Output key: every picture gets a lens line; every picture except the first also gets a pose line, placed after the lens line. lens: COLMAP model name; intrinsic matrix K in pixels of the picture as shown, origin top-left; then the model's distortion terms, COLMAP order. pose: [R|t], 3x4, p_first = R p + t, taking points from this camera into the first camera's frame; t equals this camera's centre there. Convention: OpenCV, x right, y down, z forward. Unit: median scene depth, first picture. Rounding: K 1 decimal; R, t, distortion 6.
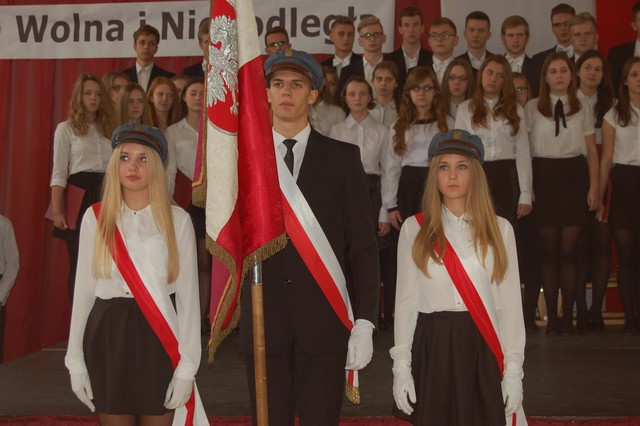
lens RADIAL K [[1443.3, 0, 355.4], [0, 1443.3, 201.5], [0, 0, 1]] dist [-0.098902, 0.000000]
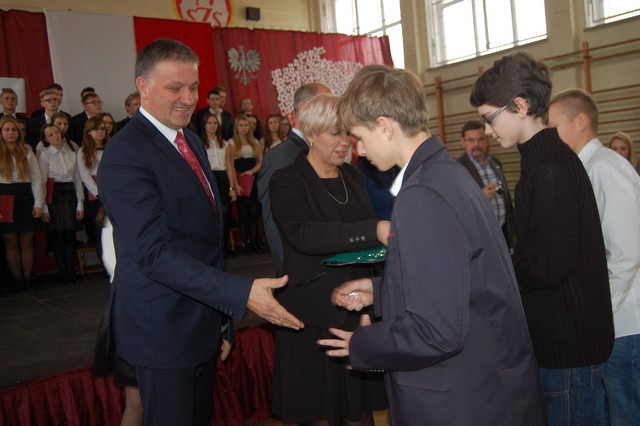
lens RADIAL K [[621.7, 0, 325.9], [0, 621.7, 217.0], [0, 0, 1]] dist [-0.046799, 0.000000]
pose [[0.716588, -0.083878, 0.692435, -0.257538], [0.068201, 0.996412, 0.050121, 0.004232], [-0.694154, 0.011308, 0.719738, 0.301867]]
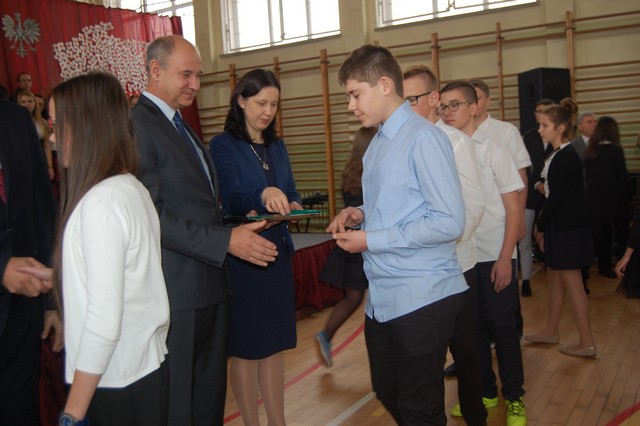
lens RADIAL K [[671.0, 0, 320.6], [0, 671.0, 207.8], [0, 0, 1]] dist [-0.010691, 0.000000]
pose [[0.437207, -0.078814, 0.895901, -0.331117], [0.047293, 0.996789, 0.064611, 0.006484], [-0.898117, 0.014121, 0.439530, 0.305958]]
